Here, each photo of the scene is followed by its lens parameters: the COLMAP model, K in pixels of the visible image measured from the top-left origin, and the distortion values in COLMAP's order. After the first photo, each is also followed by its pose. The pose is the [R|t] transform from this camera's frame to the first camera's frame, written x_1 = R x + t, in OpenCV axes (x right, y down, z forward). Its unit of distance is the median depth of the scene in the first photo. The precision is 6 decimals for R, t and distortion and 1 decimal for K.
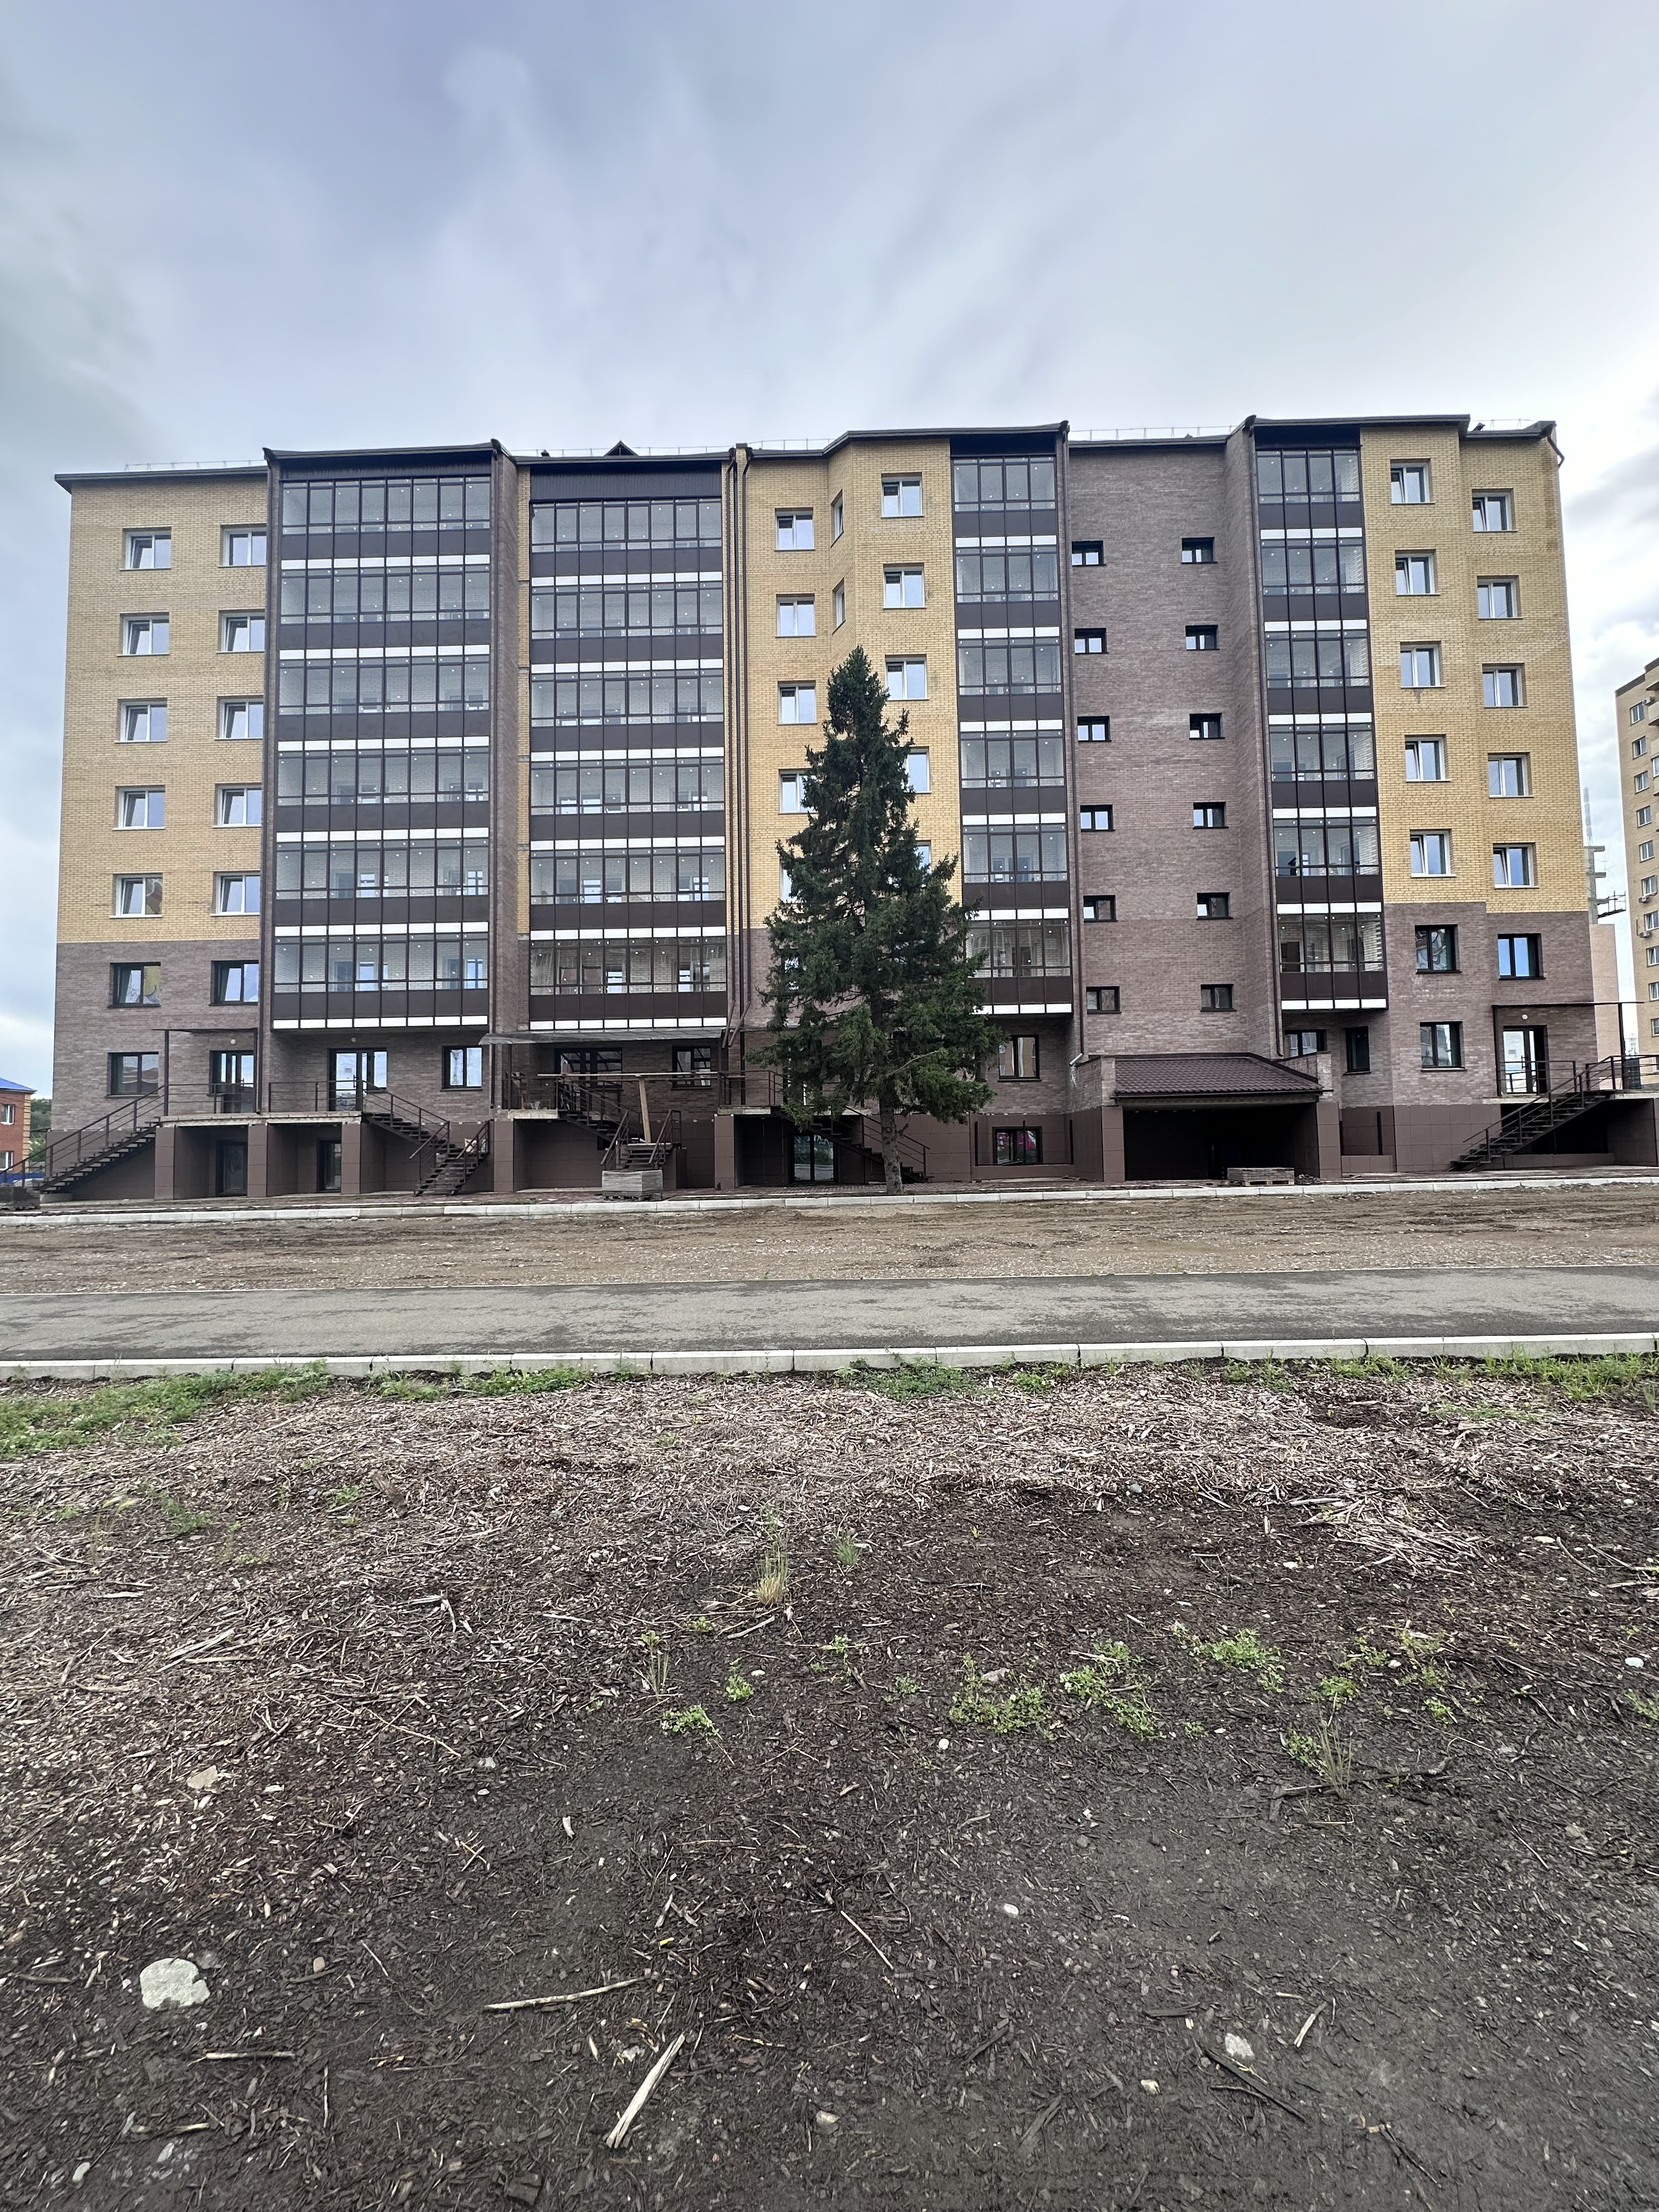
lens RADIAL K [[896.6, 0, 829.5], [0, 896.6, 1106.0], [0, 0, 1]] dist [-0.000342, -0.000188]
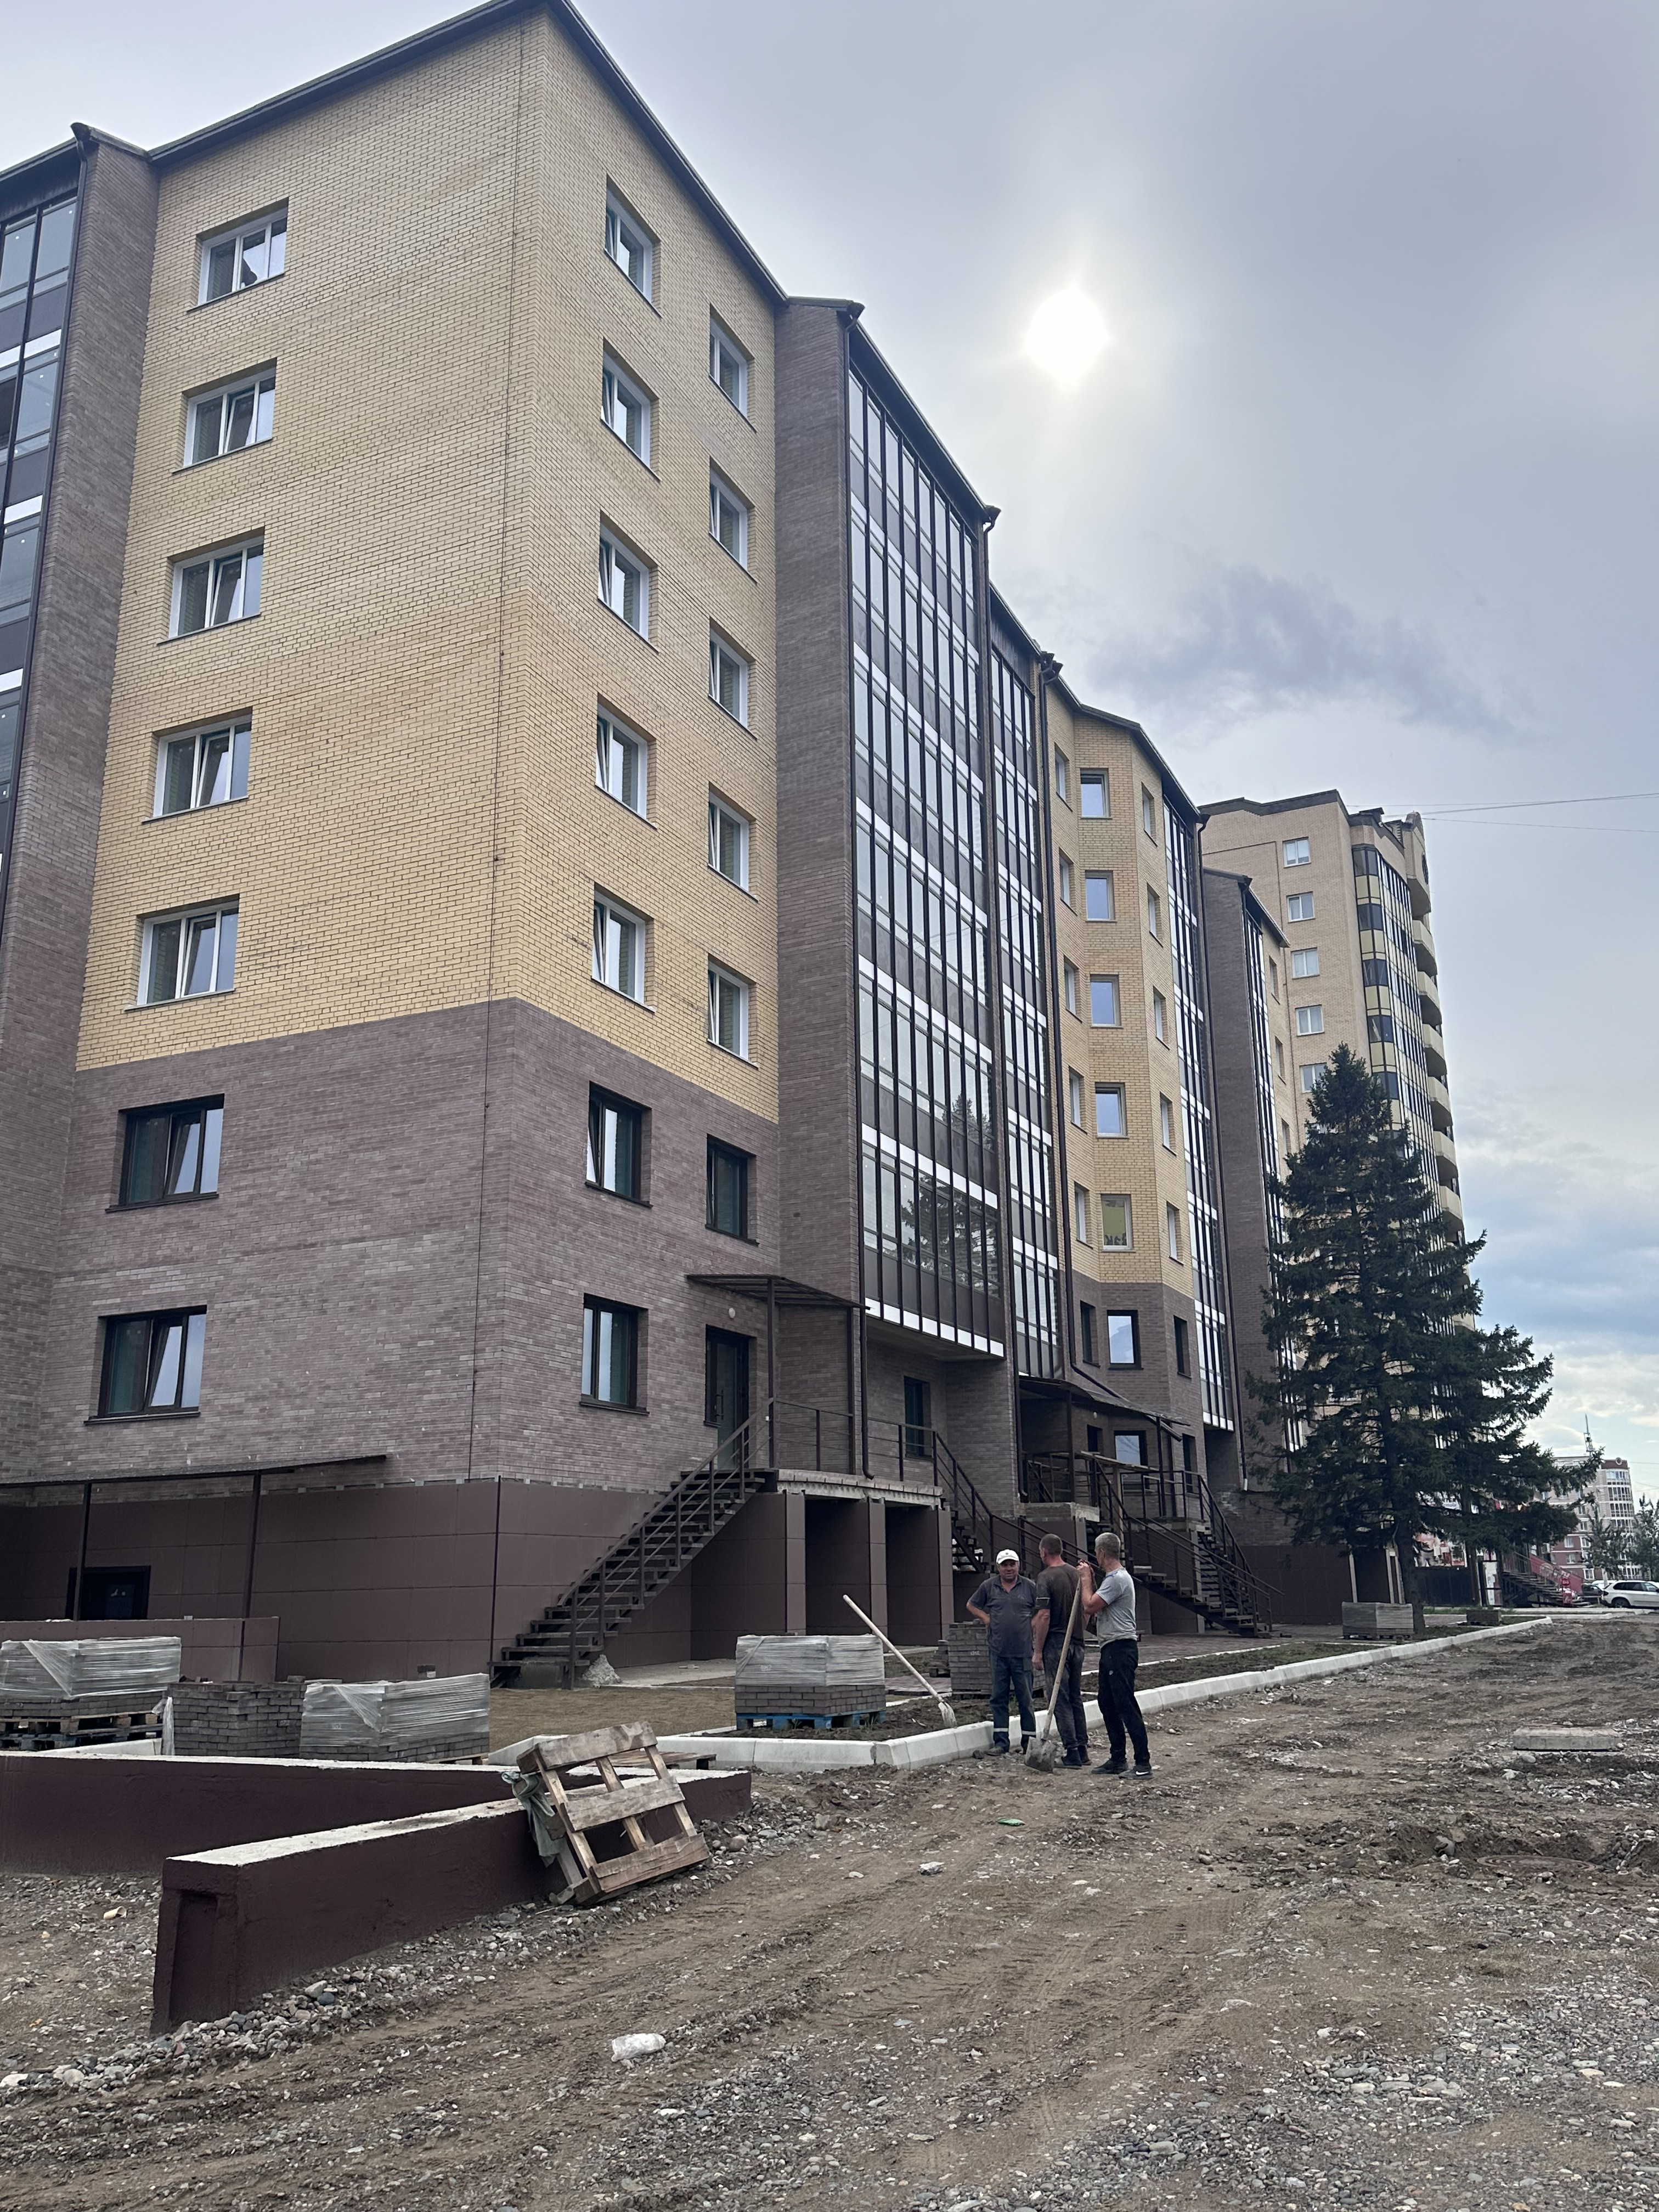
lens RADIAL K [[1834.7, 0, 827.1], [0, 1834.7, 1079.1], [0, 0, 1]] dist [0.155841, -0.259119]
pose [[0.417607, 0.261237, 0.870264, -1.580814], [-0.049214, 0.962876, -0.265421, 0.067748], [-0.907294, 0.068012, 0.414960, 0.561521]]
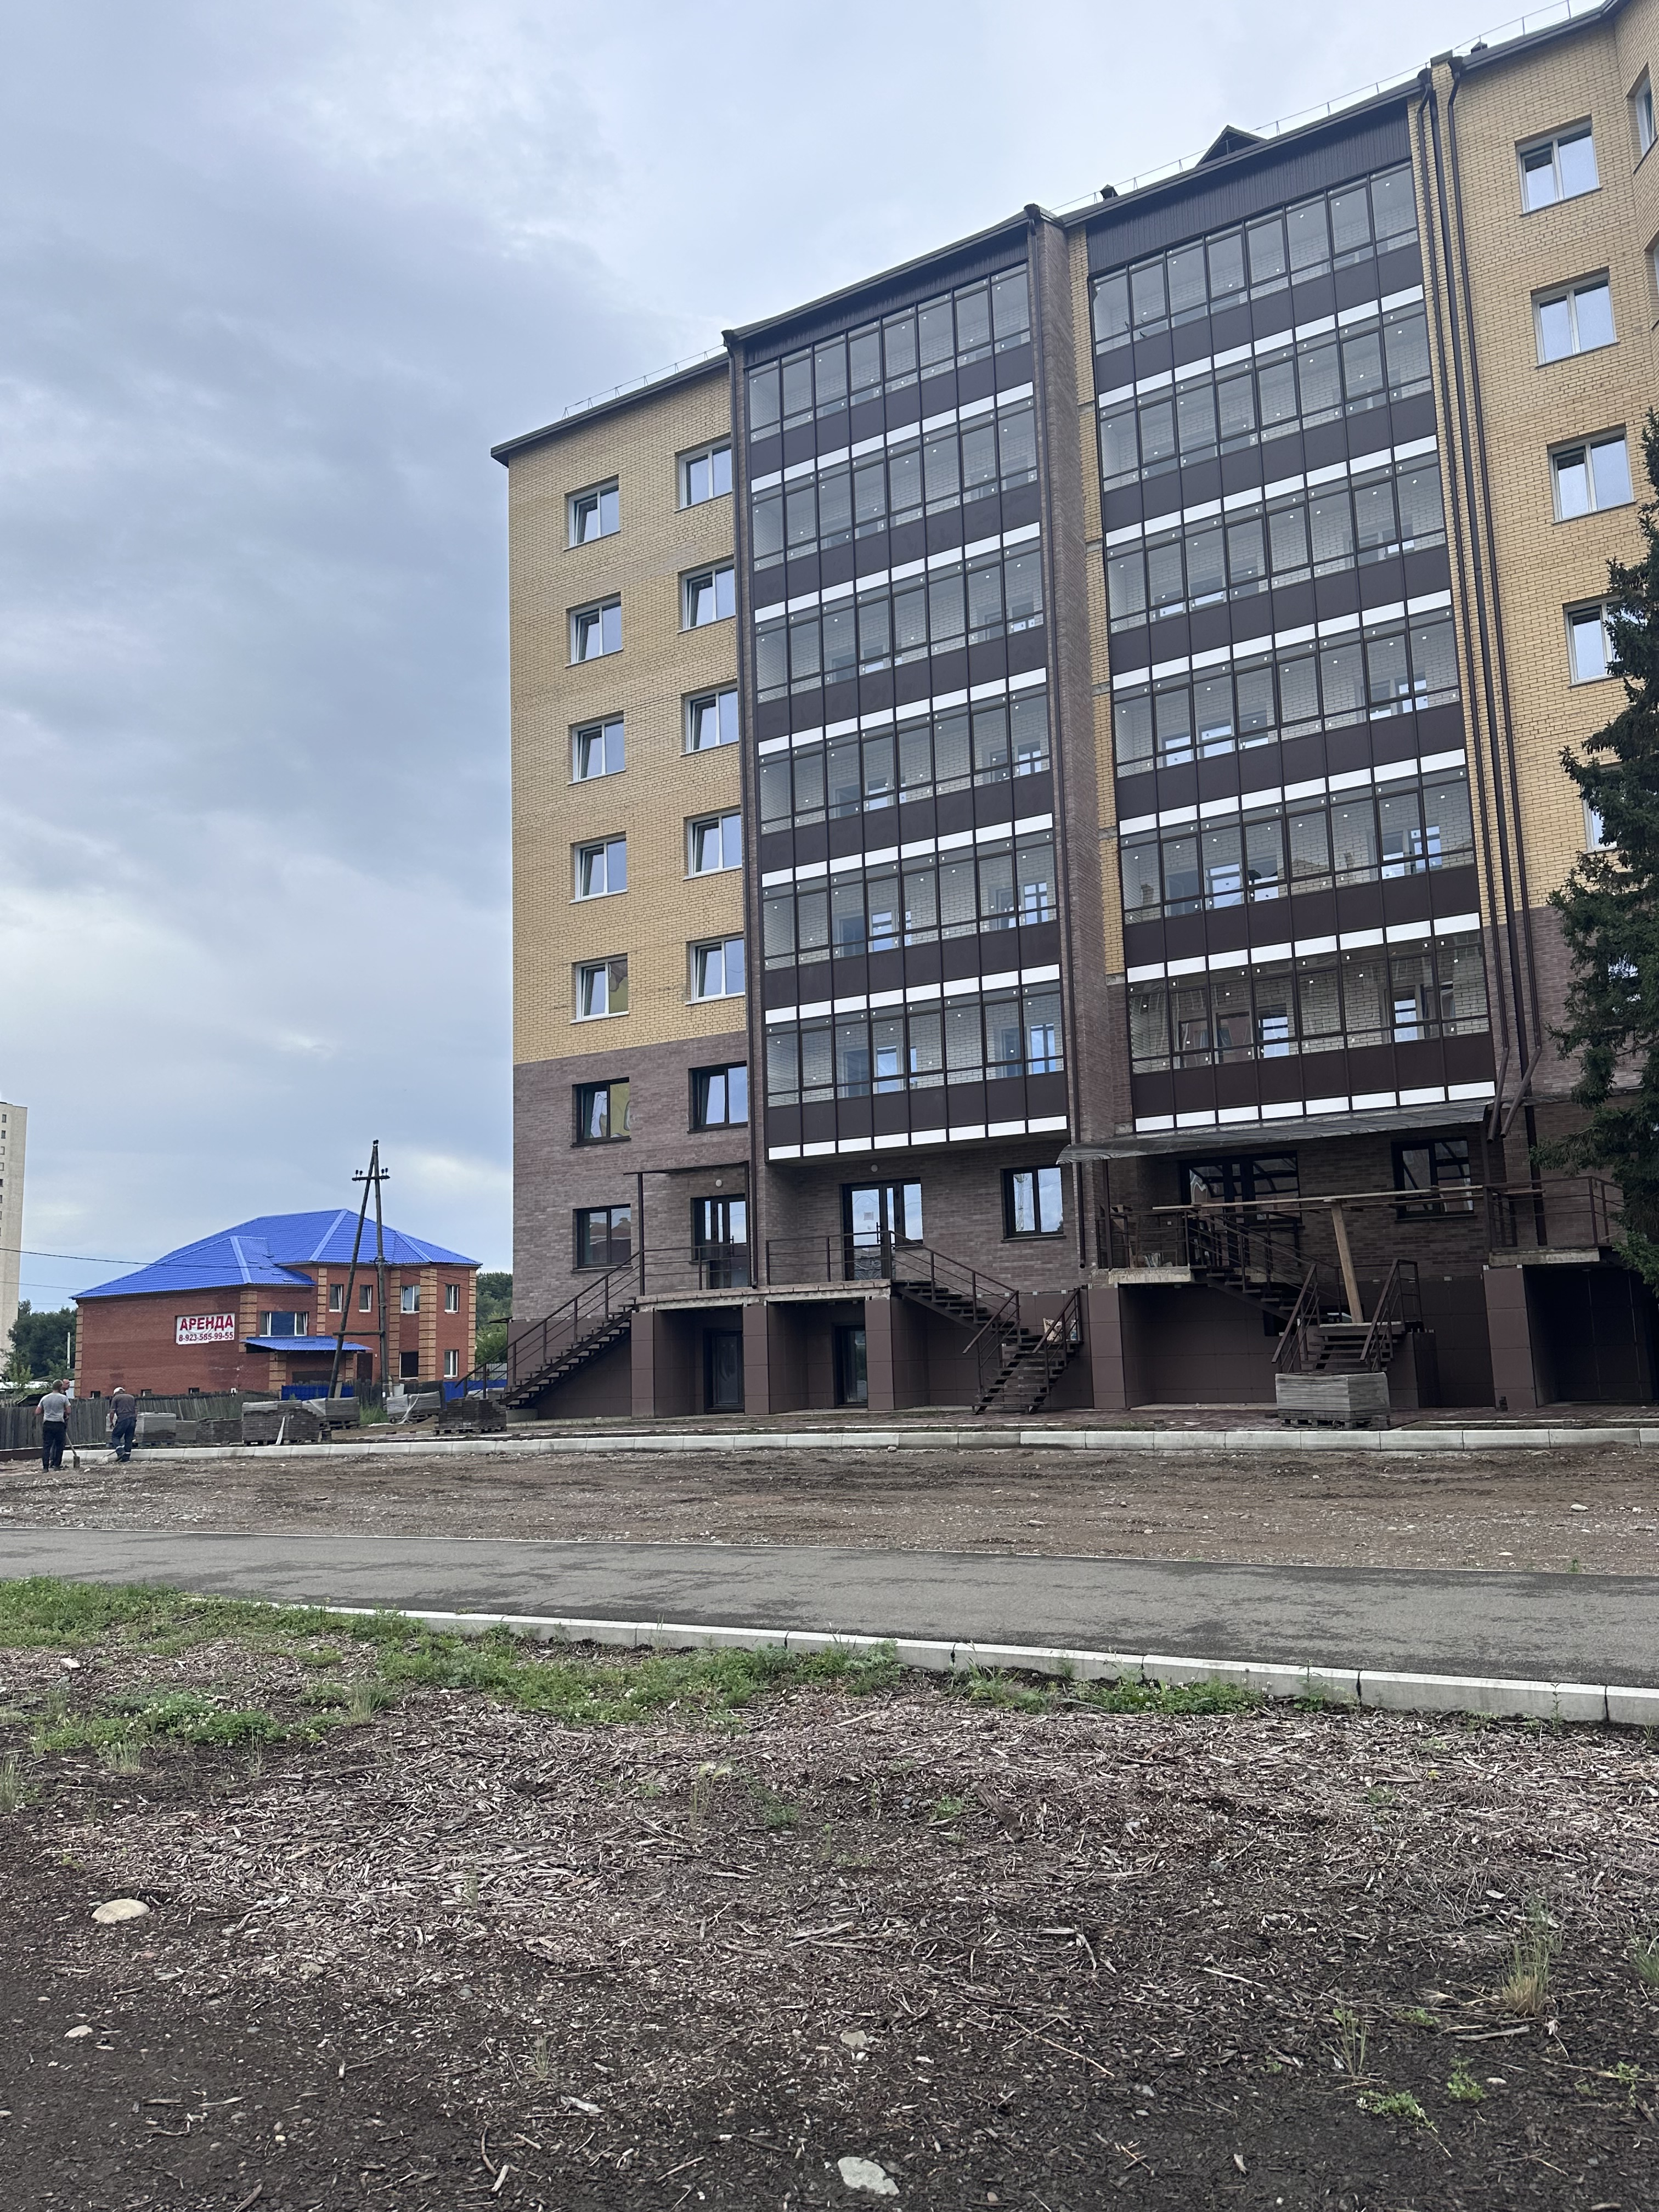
lens RADIAL K [[1622.1, 0, 836.8], [0, 1622.1, 1105.8], [0, 0, 1]] dist [0.144961, -0.219844]
pose [[0.872888, -0.084758, -0.480502, 0.014462], [0.041930, 0.994184, -0.099199, -0.003597], [0.486115, 0.066442, 0.871365, -0.041869]]
